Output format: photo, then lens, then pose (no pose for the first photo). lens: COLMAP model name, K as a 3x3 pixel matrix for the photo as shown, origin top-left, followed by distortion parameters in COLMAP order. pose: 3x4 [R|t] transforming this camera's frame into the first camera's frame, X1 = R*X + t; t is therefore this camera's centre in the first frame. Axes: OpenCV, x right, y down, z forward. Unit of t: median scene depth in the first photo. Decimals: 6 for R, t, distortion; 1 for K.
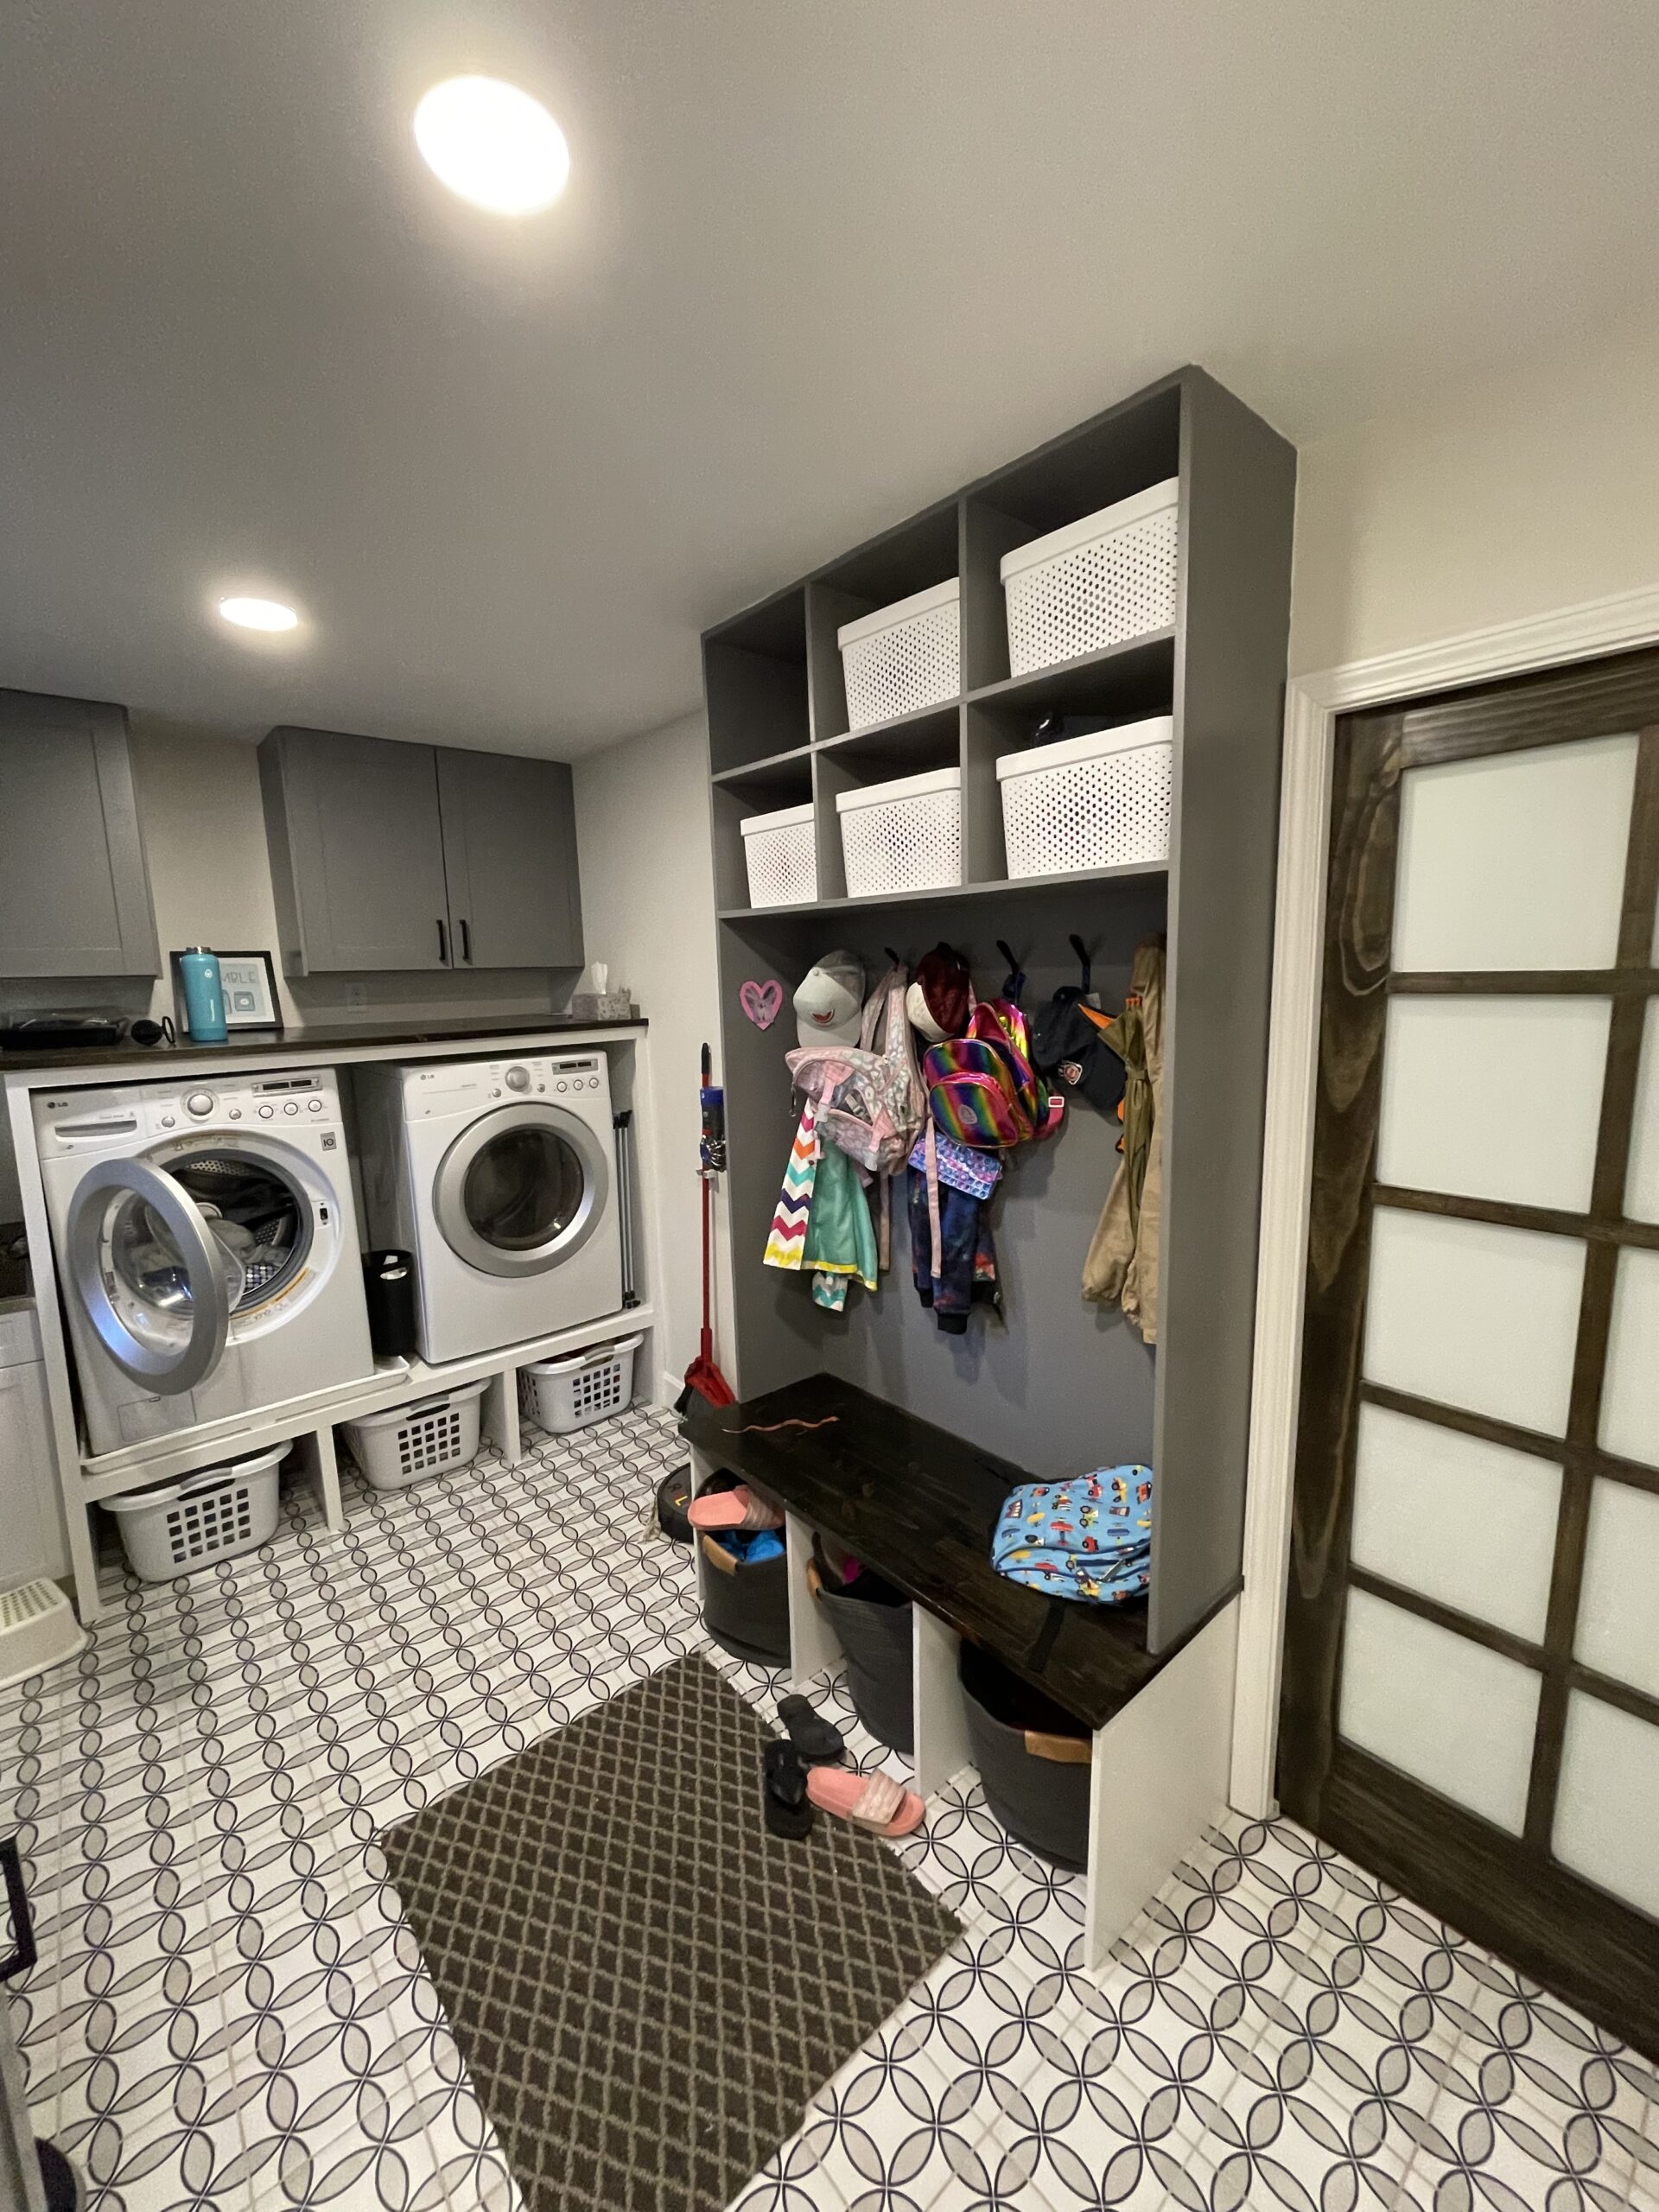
lens RADIAL K [[893.3, 0, 830.6], [0, 893.3, 1106.0], [0, 0, 1]] dist [-0.001236, -0.000667]
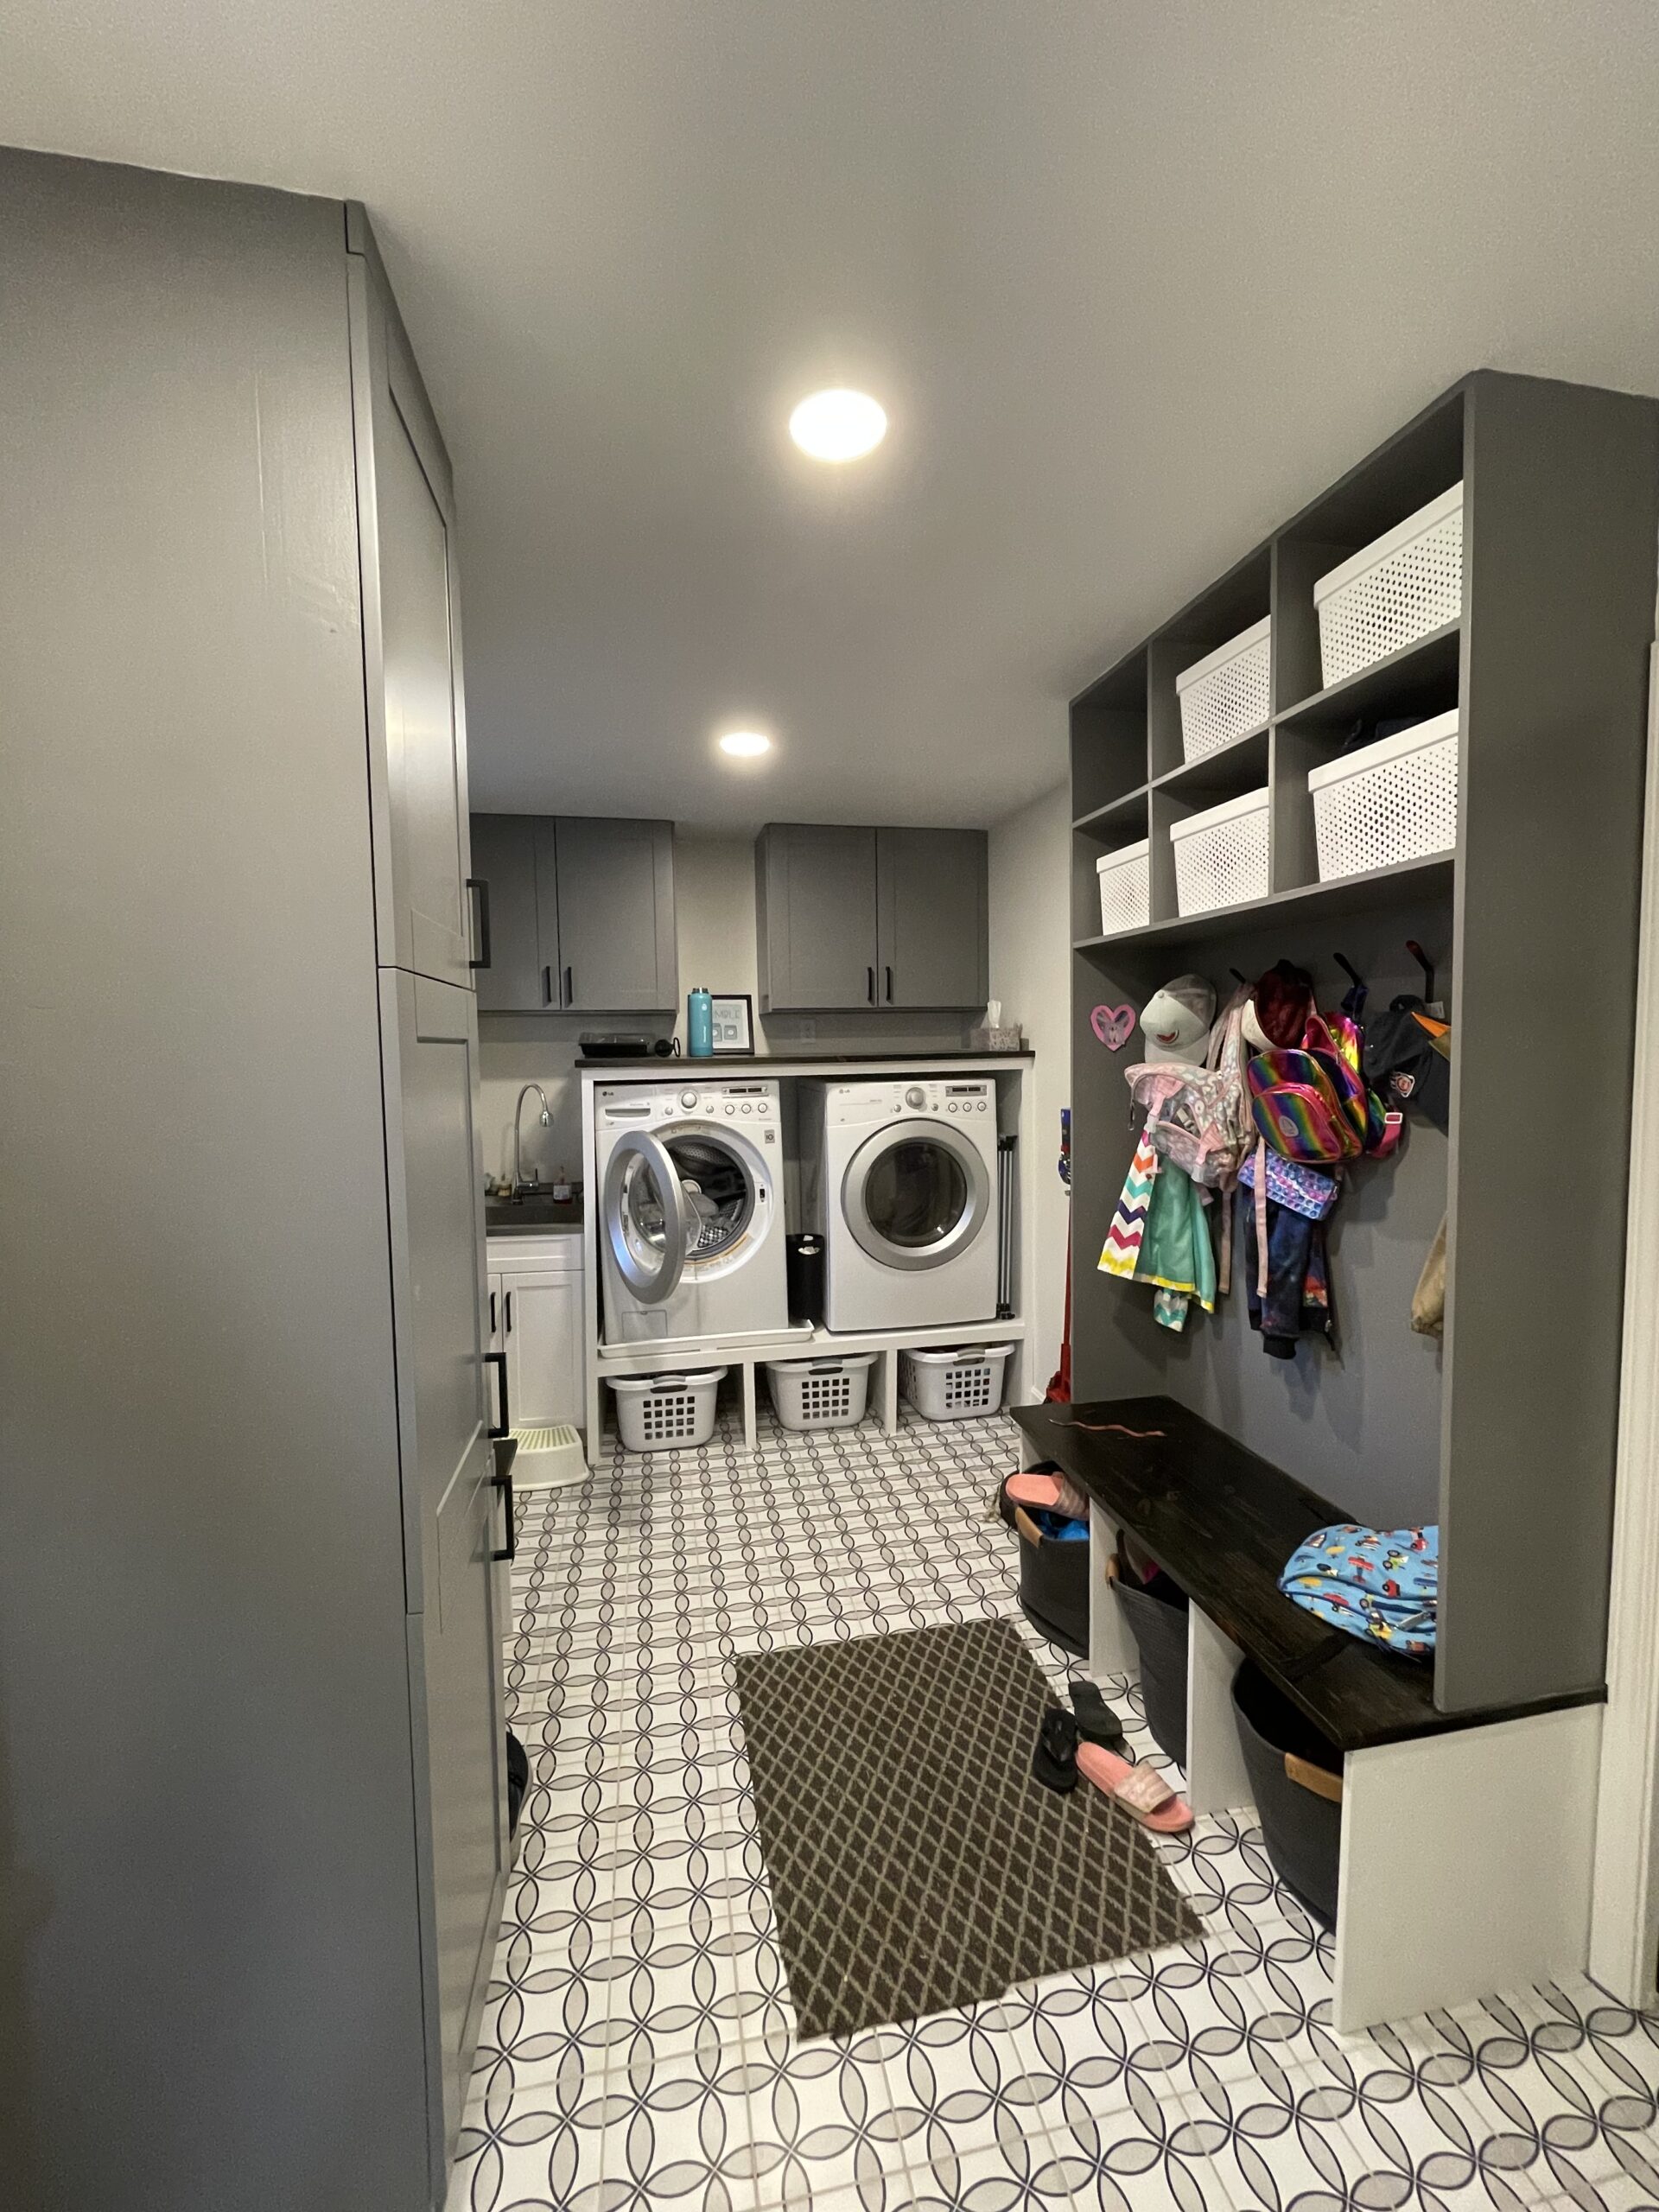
lens RADIAL K [[893.3, 0, 830.6], [0, 893.3, 1106.0], [0, 0, 1]] dist [-0.001236, -0.000667]
pose [[0.873878, 0.044051, -0.484145, 0.154469], [-0.078800, 0.995552, -0.051651, 0.064449], [0.479716, 0.083287, 0.873462, -0.094357]]
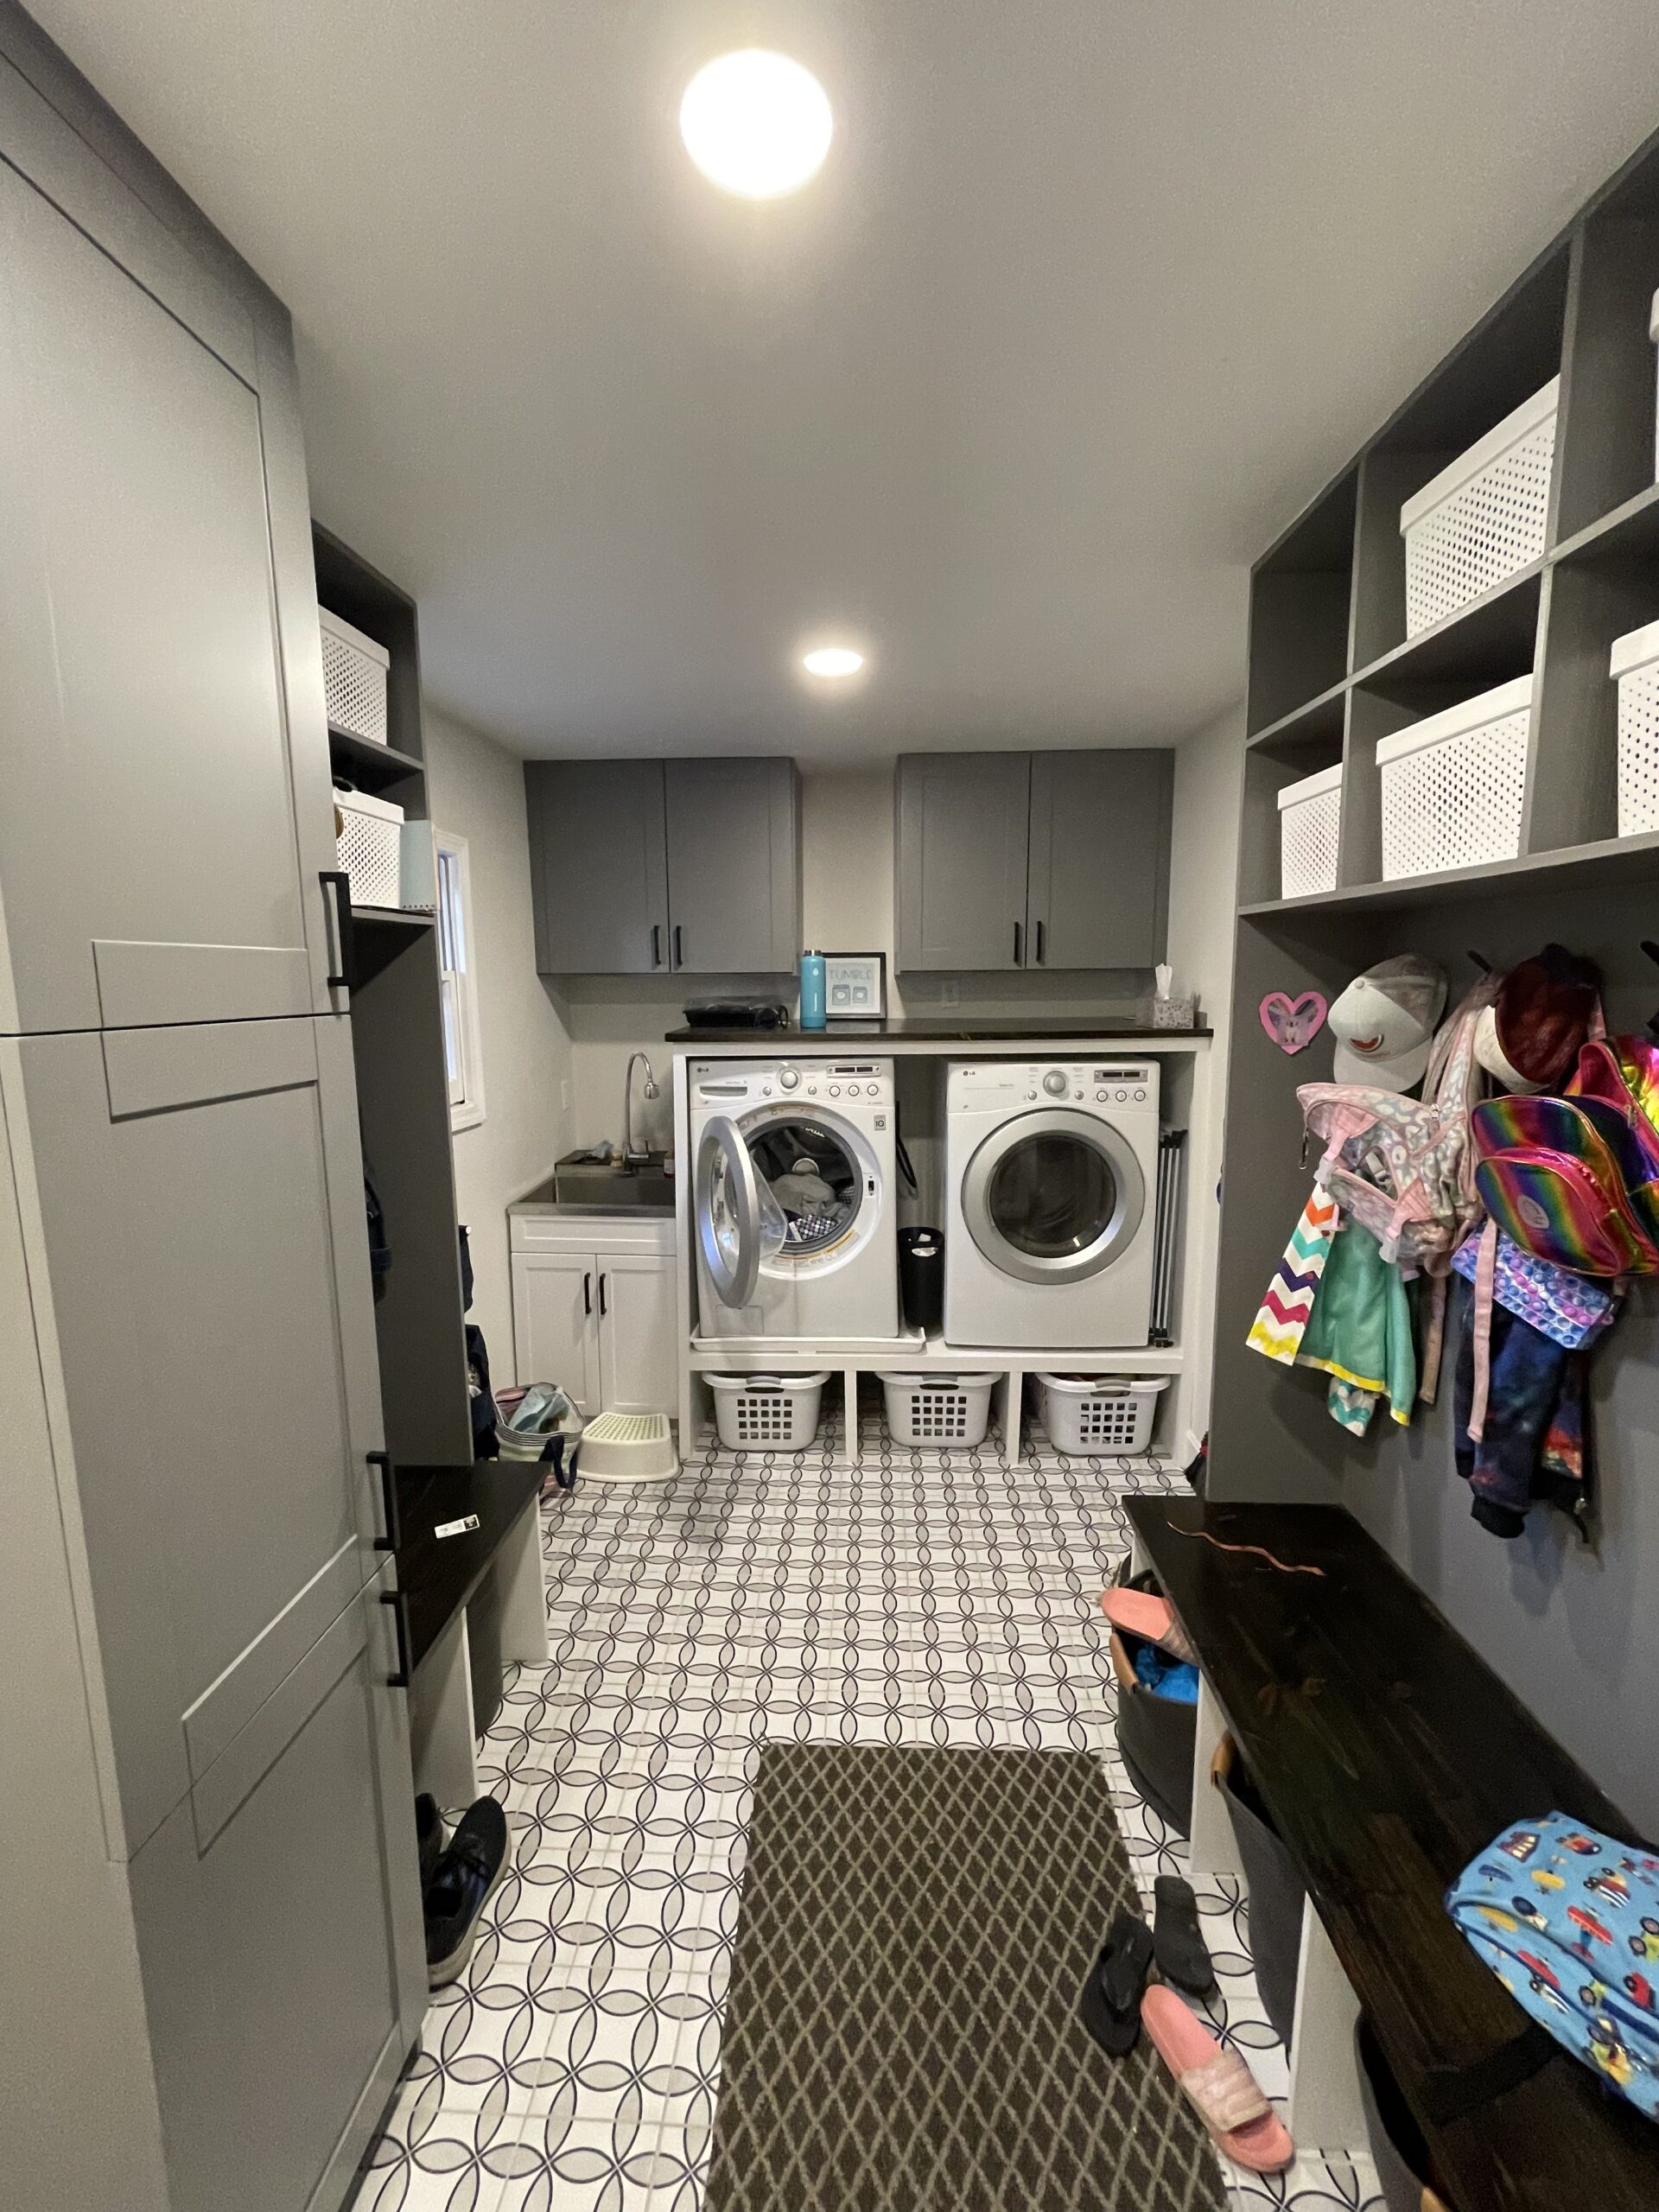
lens RADIAL K [[893.3, 0, 830.6], [0, 893.3, 1106.0], [0, 0, 1]] dist [-0.001236, -0.000667]
pose [[0.730782, 0.115626, -0.672747, 0.169990], [-0.112356, 0.992482, 0.048531, -0.033613], [0.673301, 0.040122, 0.738279, 0.148279]]
